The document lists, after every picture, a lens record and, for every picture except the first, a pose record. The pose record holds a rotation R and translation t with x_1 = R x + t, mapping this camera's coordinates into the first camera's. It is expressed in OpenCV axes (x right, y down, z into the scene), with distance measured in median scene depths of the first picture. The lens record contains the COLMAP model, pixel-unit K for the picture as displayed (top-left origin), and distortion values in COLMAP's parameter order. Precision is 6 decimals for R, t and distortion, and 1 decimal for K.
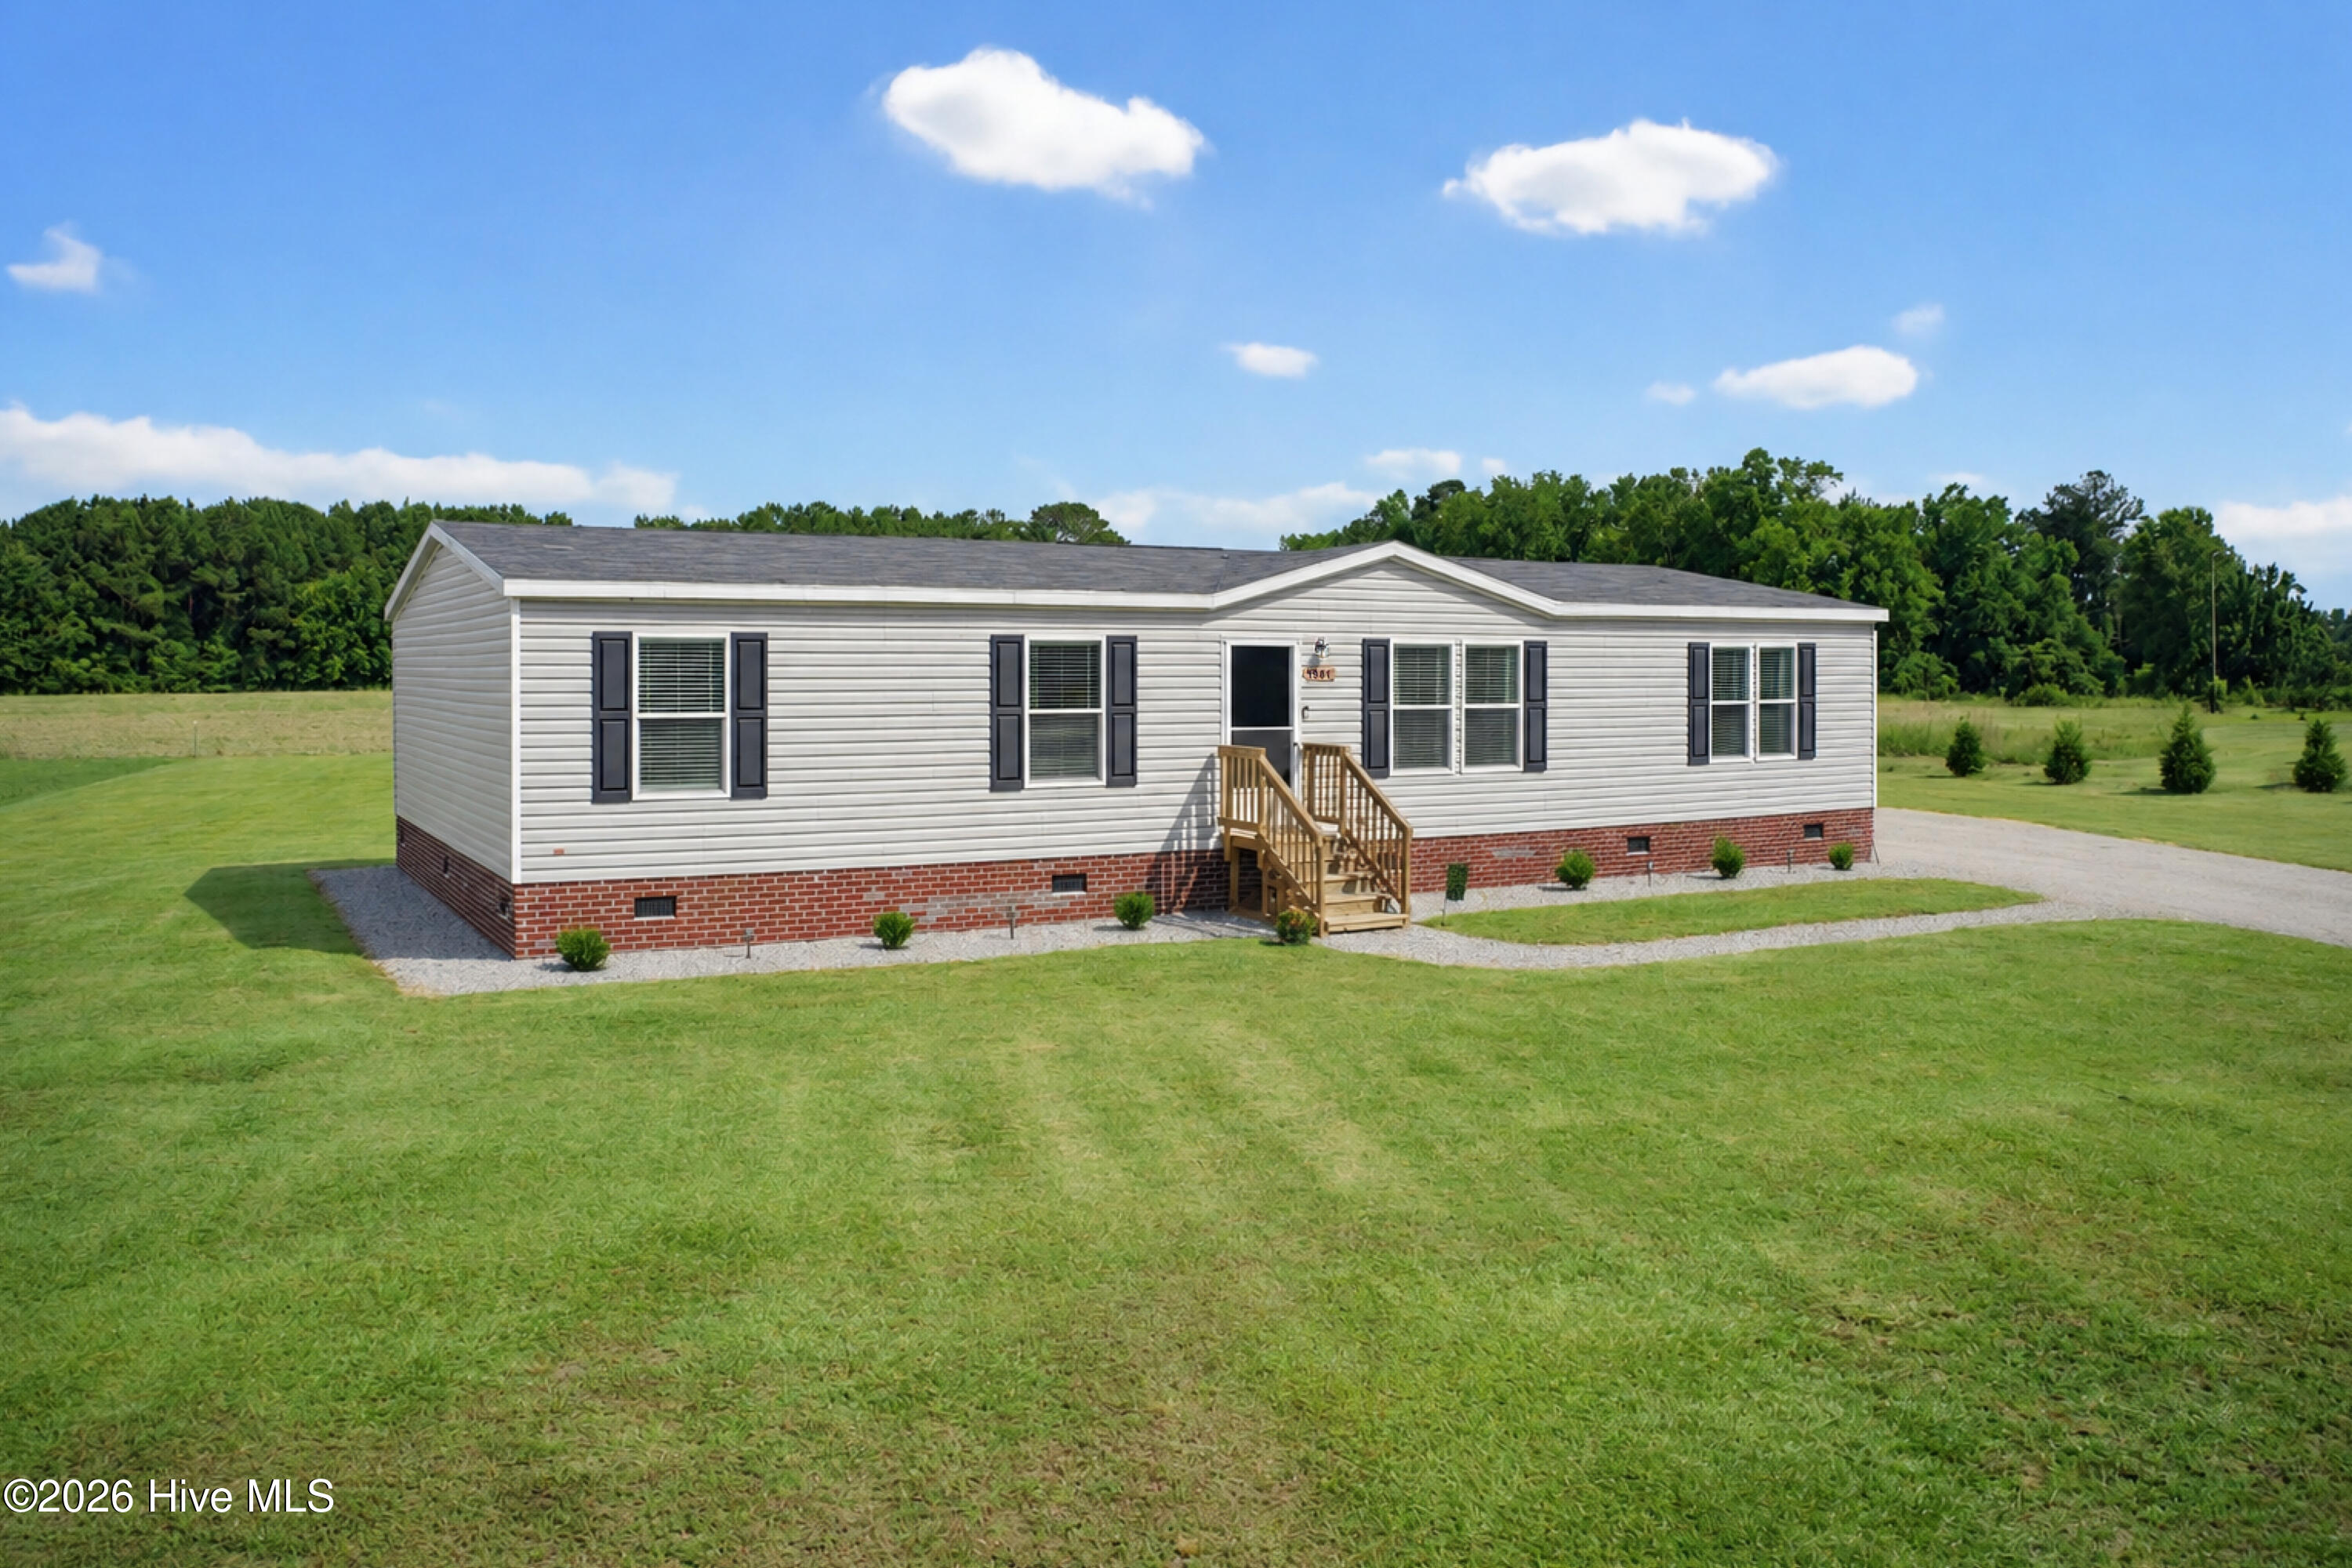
lens RADIAL K [[1772.9, 0, 1204.9], [0, 1772.9, 773.6], [0, 0, 1]] dist [-0.121894, -0.004709]
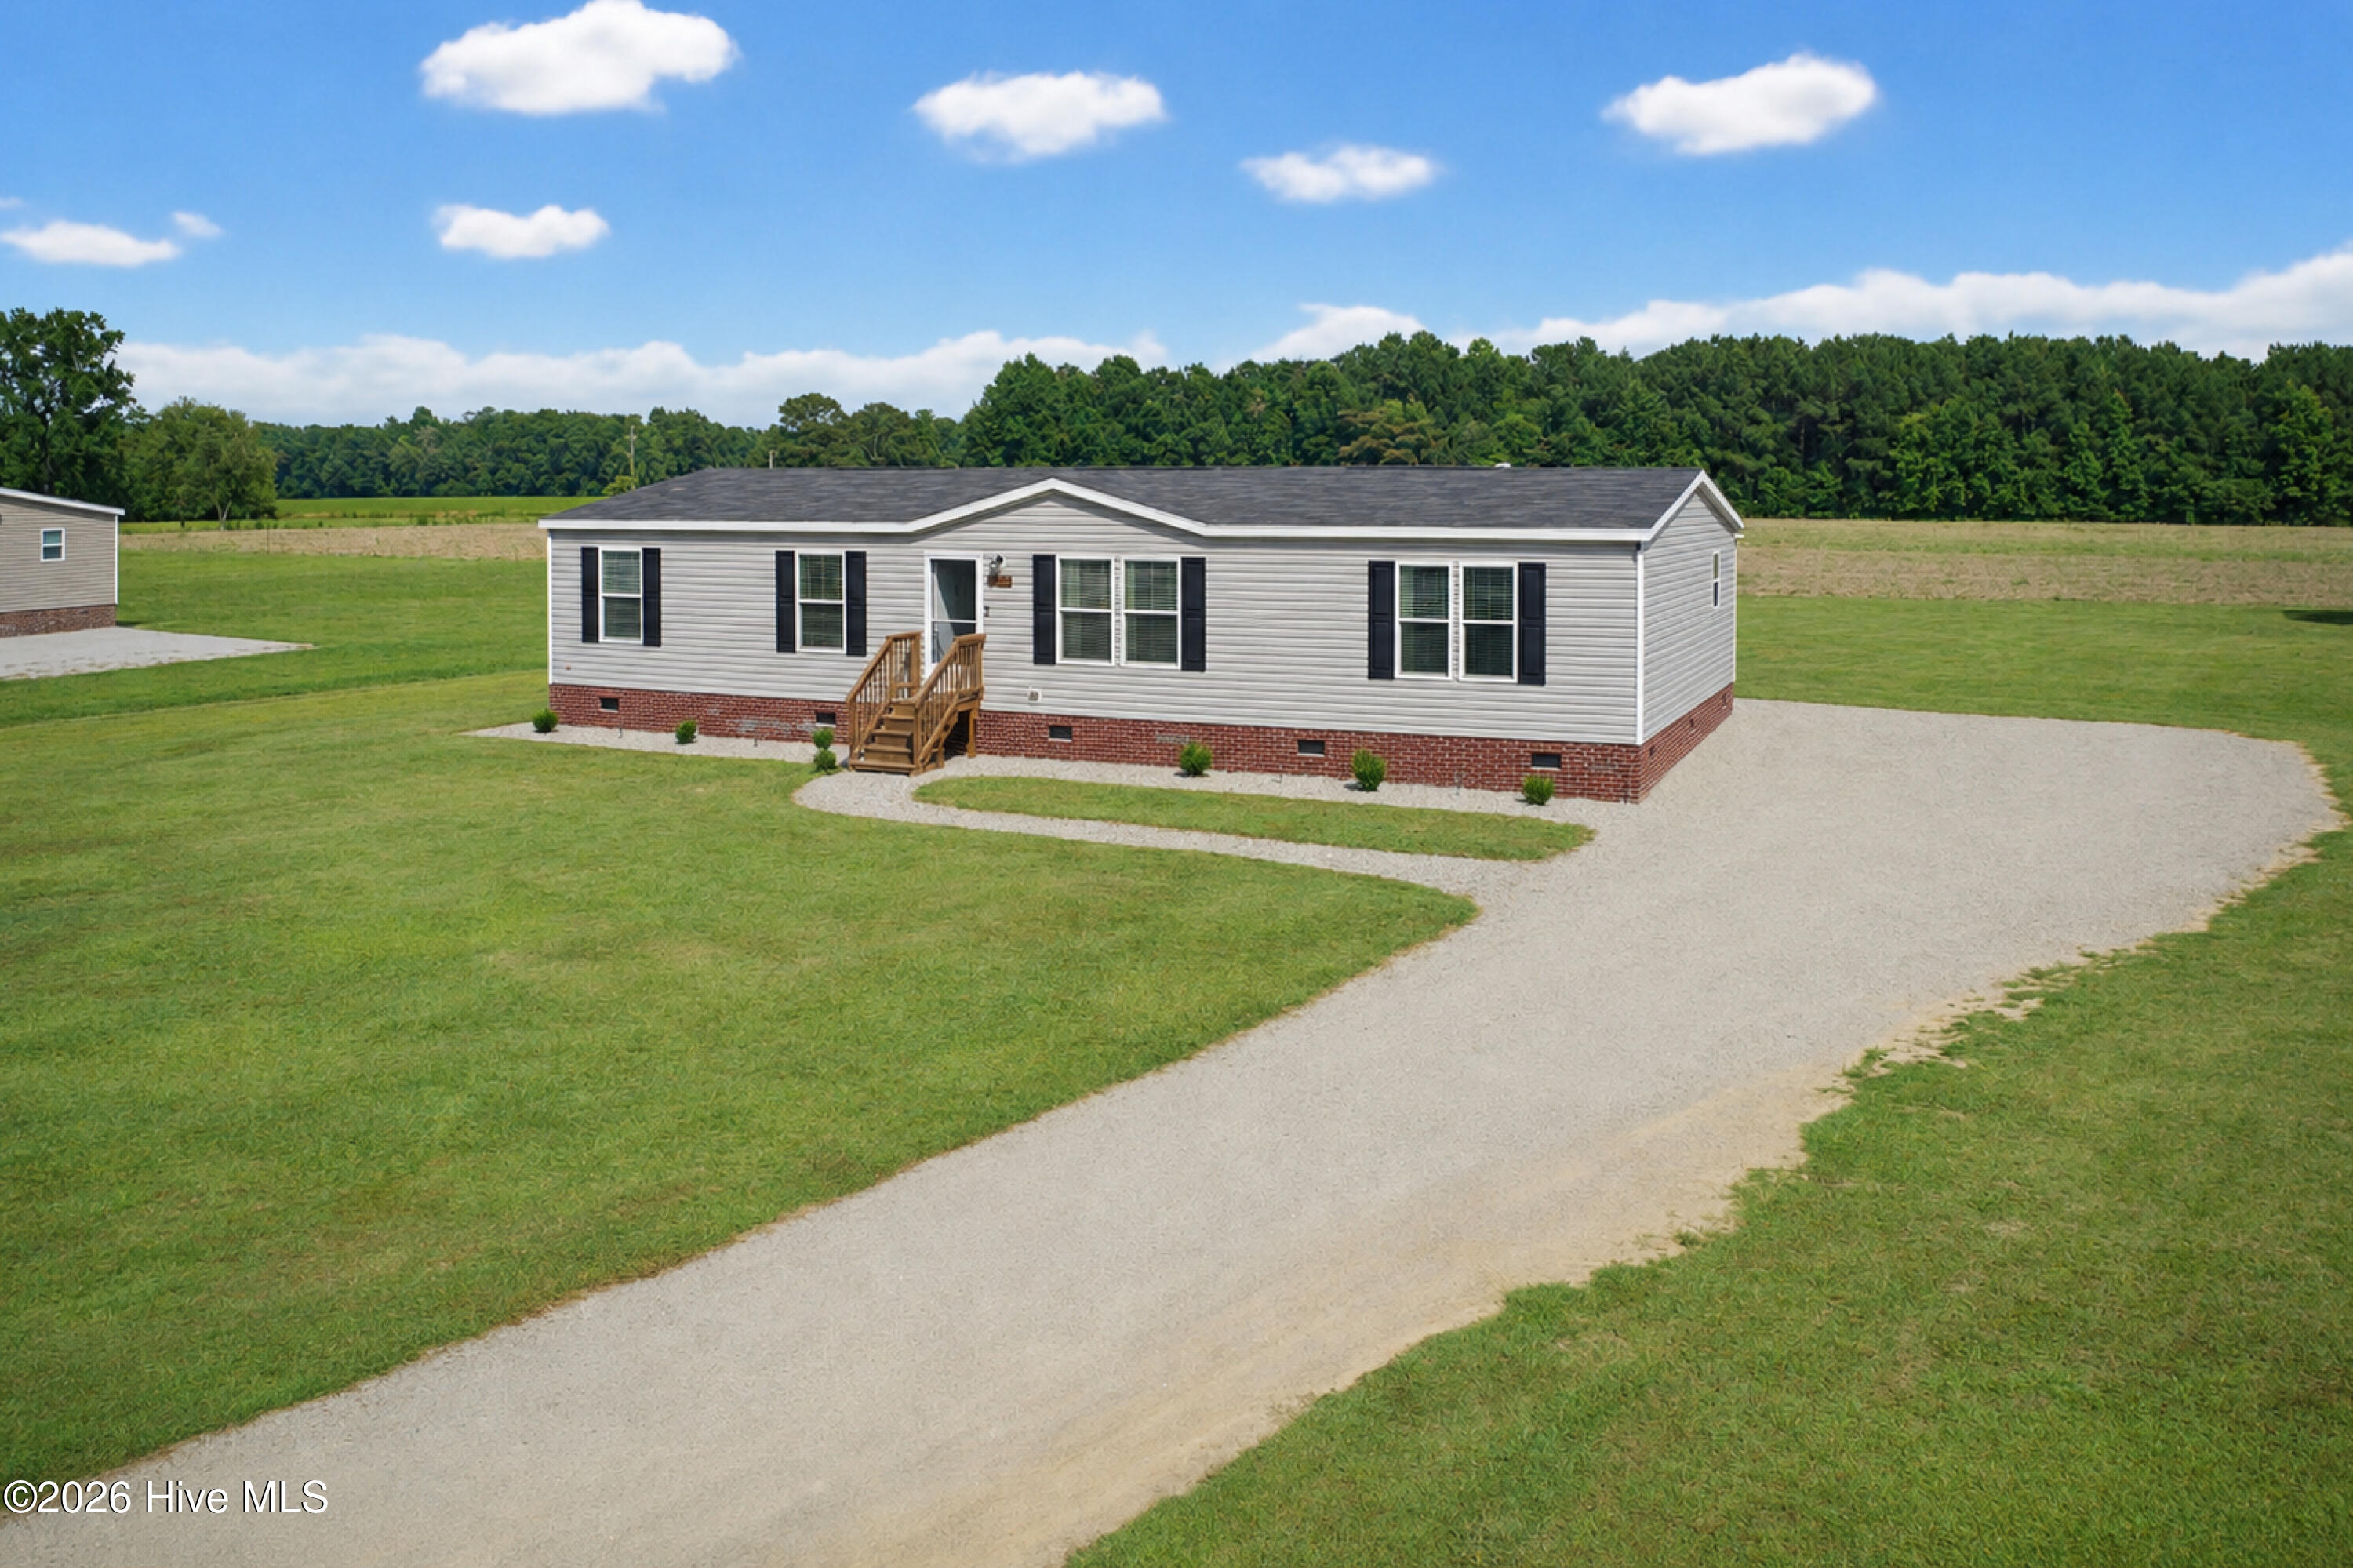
lens RADIAL K [[1773.7, 0, 1205.4], [0, 1773.7, 773.6], [0, 0, 1]] dist [-0.121894, -0.004709]
pose [[0.620905, 0.126389, -0.773629, 1.051337], [-0.049806, 0.991283, 0.121974, -0.073022], [0.782302, -0.037203, 0.621788, 0.270952]]
